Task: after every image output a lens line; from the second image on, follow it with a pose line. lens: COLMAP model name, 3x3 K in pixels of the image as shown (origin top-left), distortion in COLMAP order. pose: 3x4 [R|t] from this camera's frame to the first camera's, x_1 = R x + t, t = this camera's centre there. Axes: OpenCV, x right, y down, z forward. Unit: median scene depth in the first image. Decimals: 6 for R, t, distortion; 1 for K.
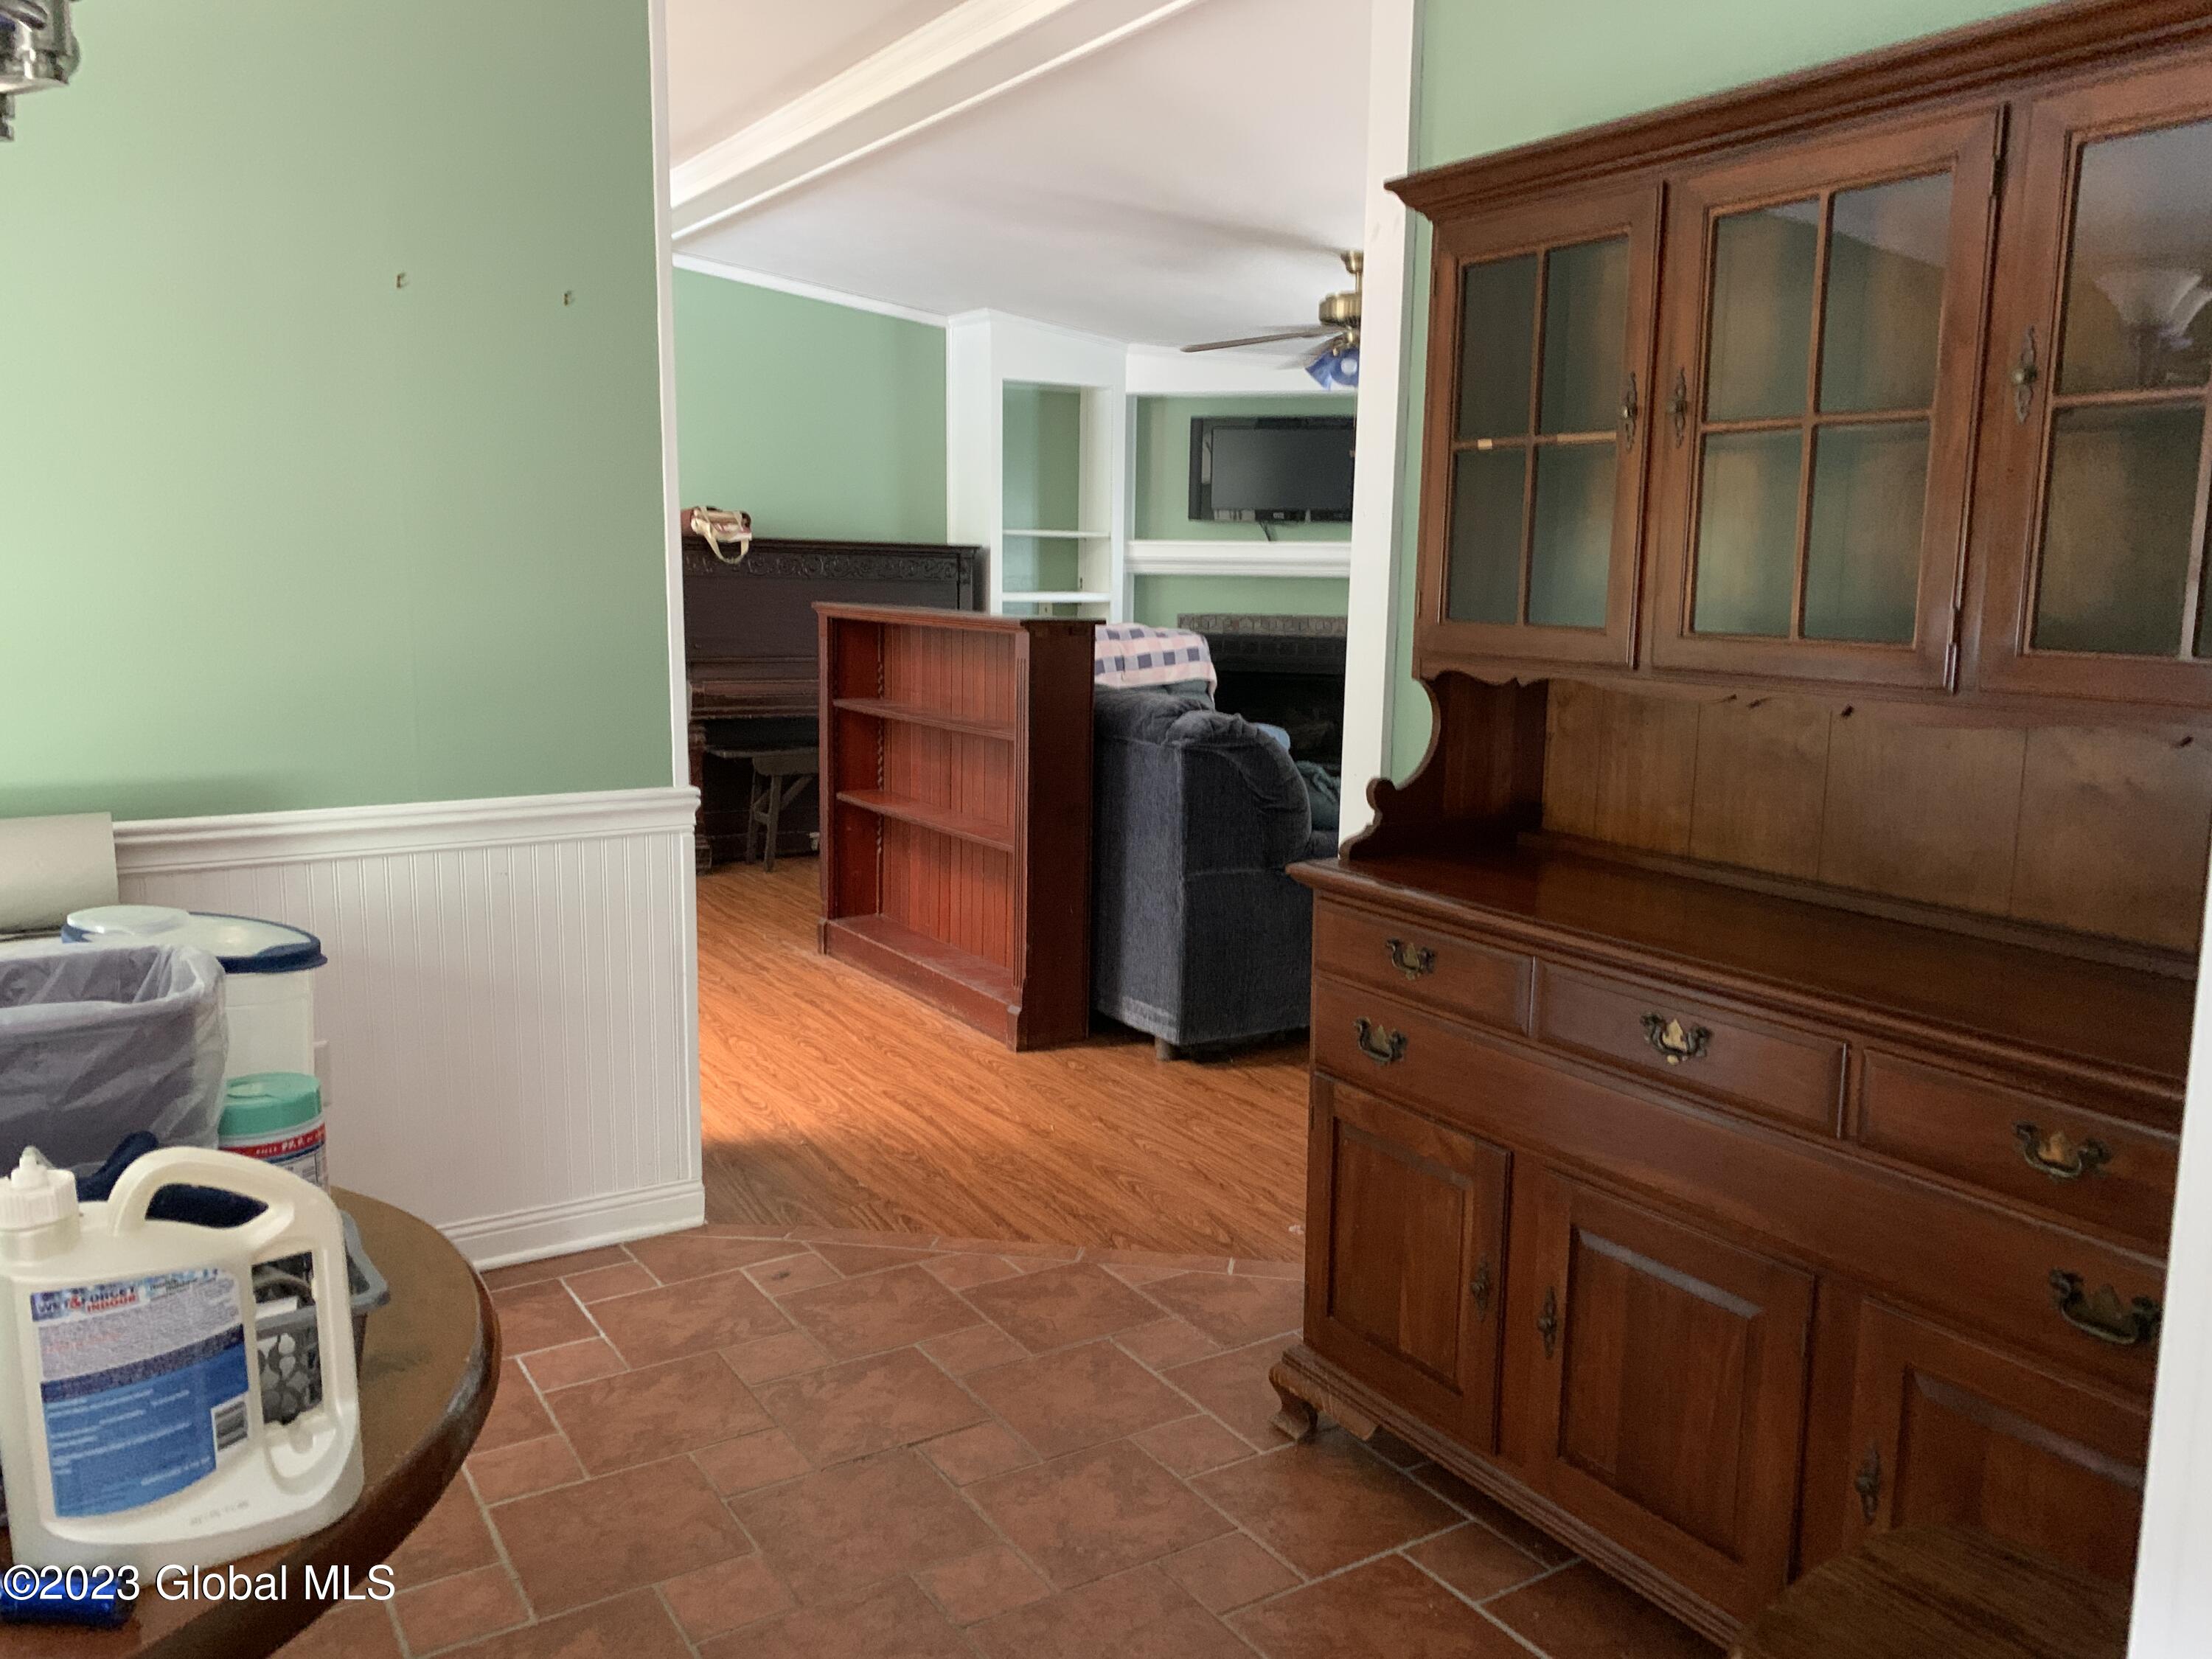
lens RADIAL K [[1706.0, 0, 1092.4], [0, 1706.0, 825.6], [0, 0, 1]] dist [0.028817, -0.026549]
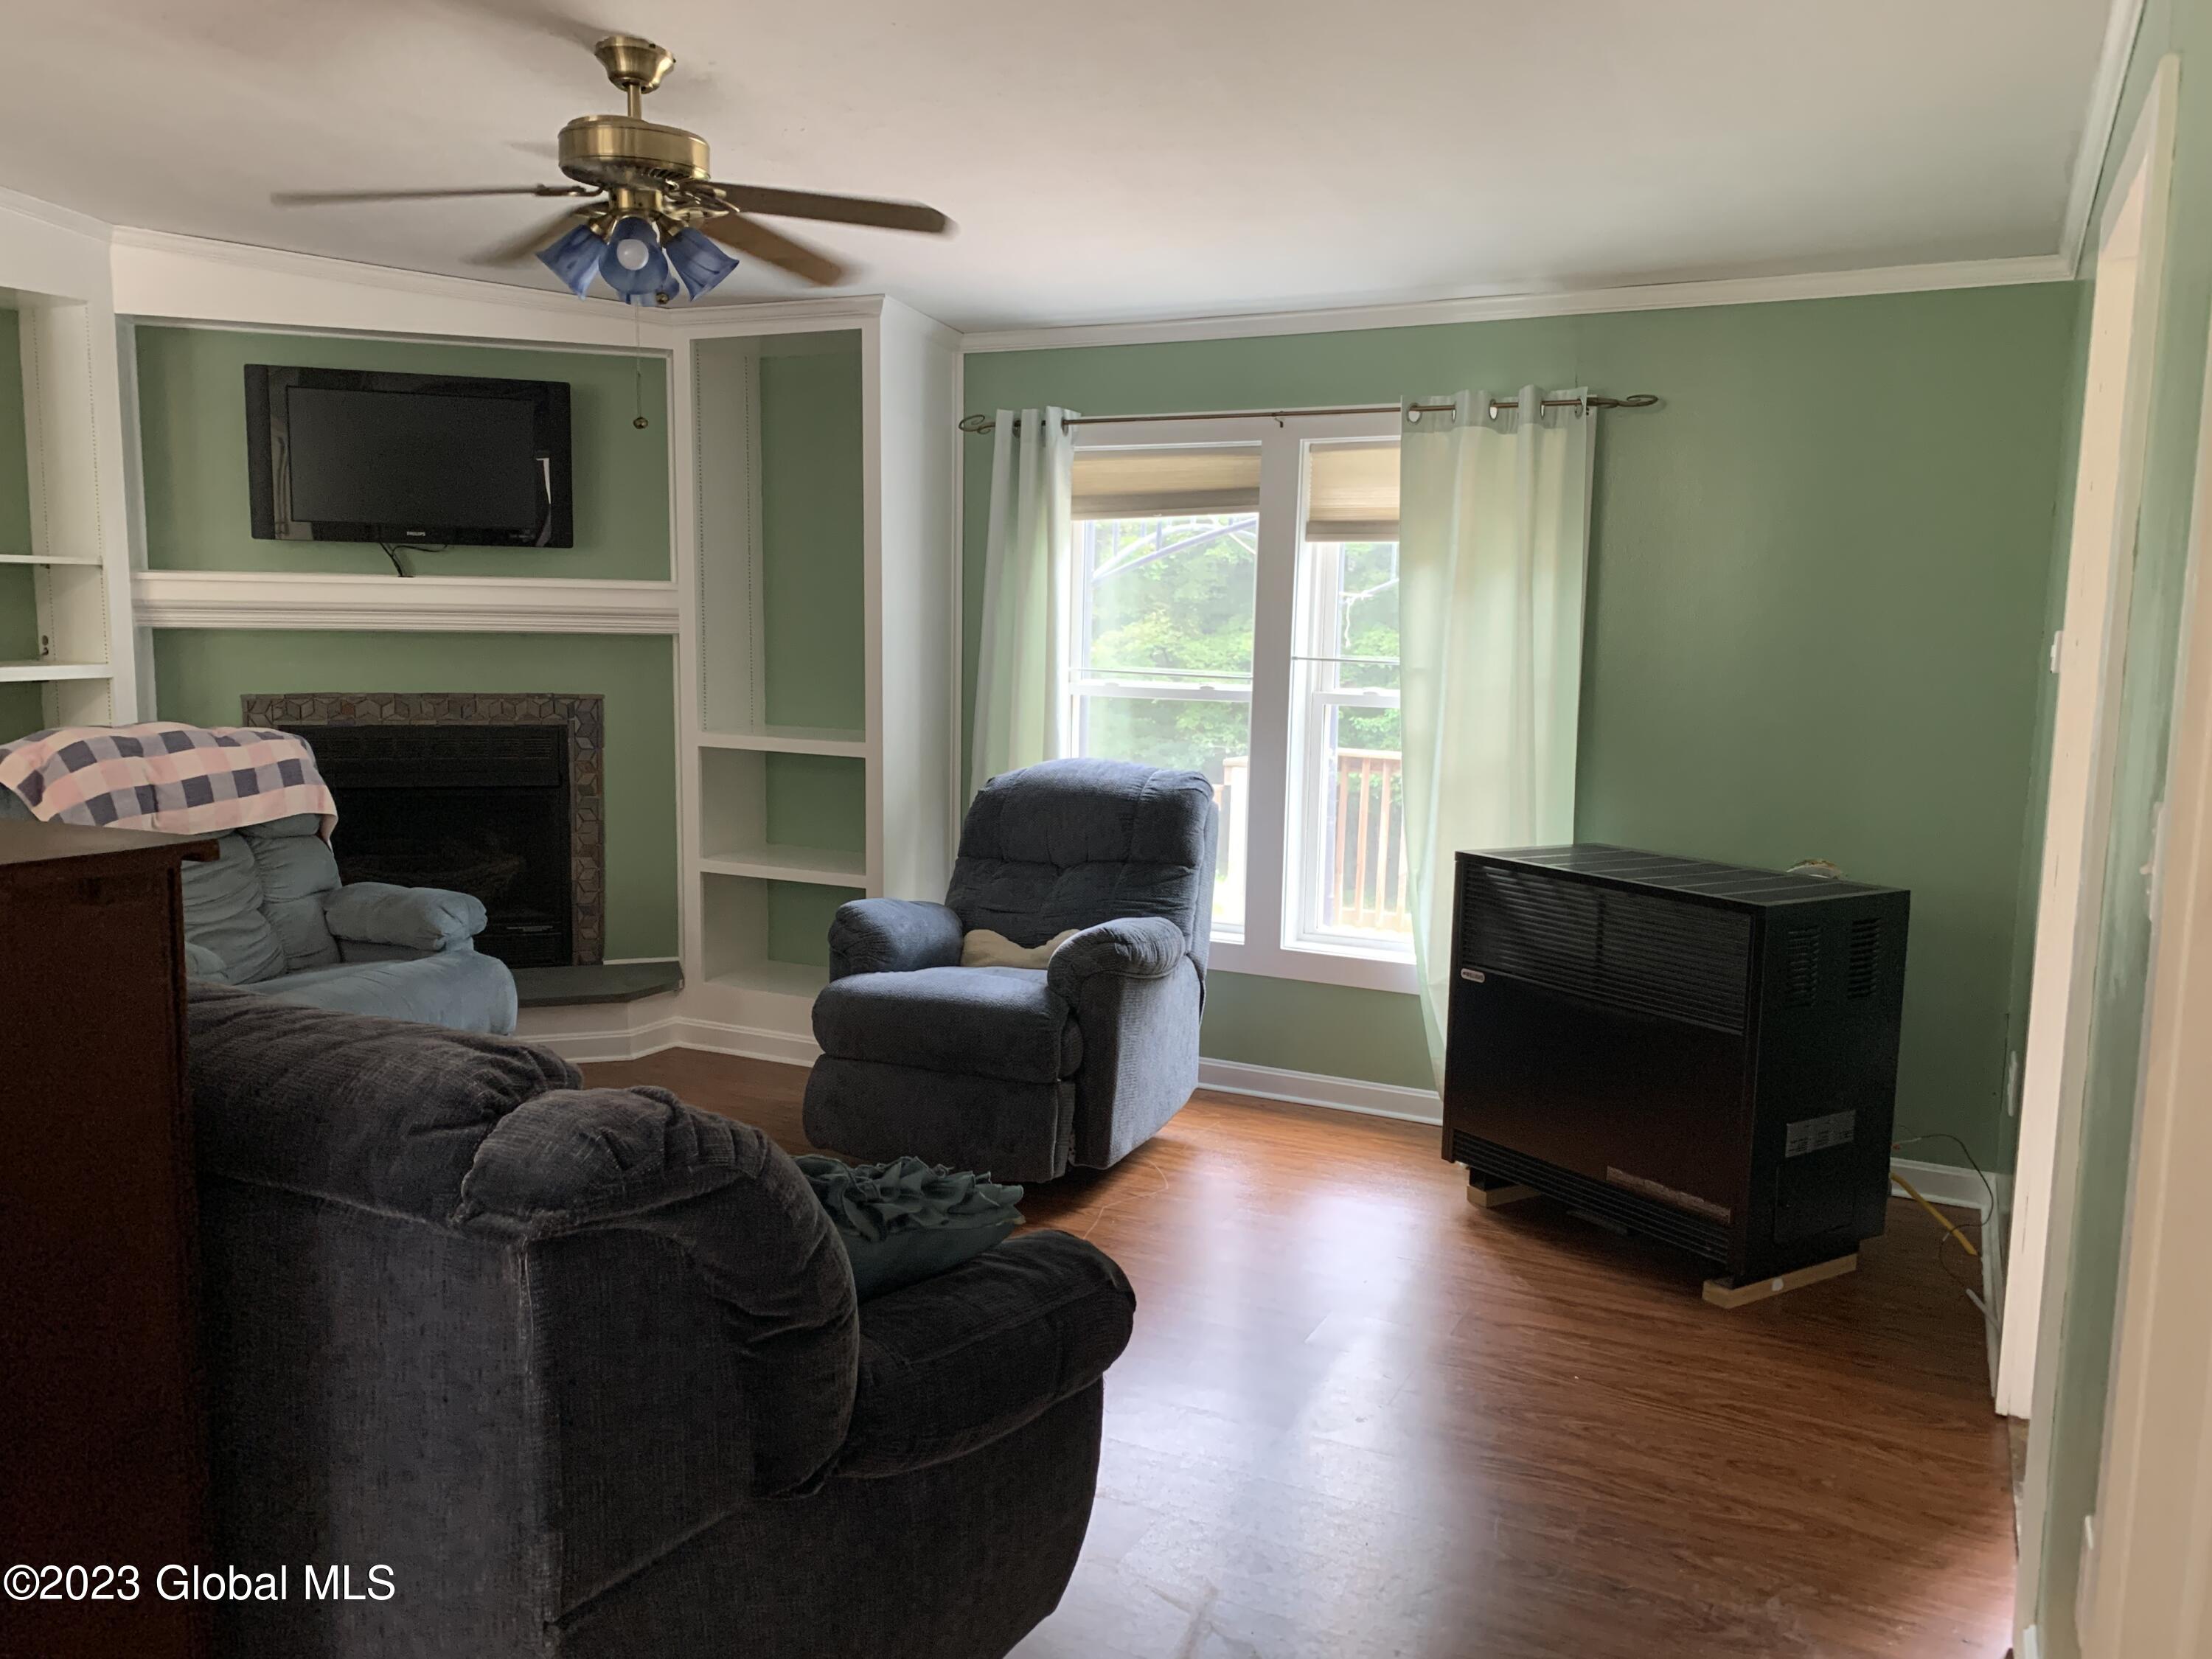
lens RADIAL K [[1706.0, 0, 1104.3], [0, 1706.0, 820.6], [0, 0, 1]] dist [0.028817, -0.026549]
pose [[0.849959, -0.066514, 0.522634, -0.010719], [0.075809, 0.997116, 0.003613, -0.064573], [-0.521367, 0.036550, 0.852550, 0.361593]]
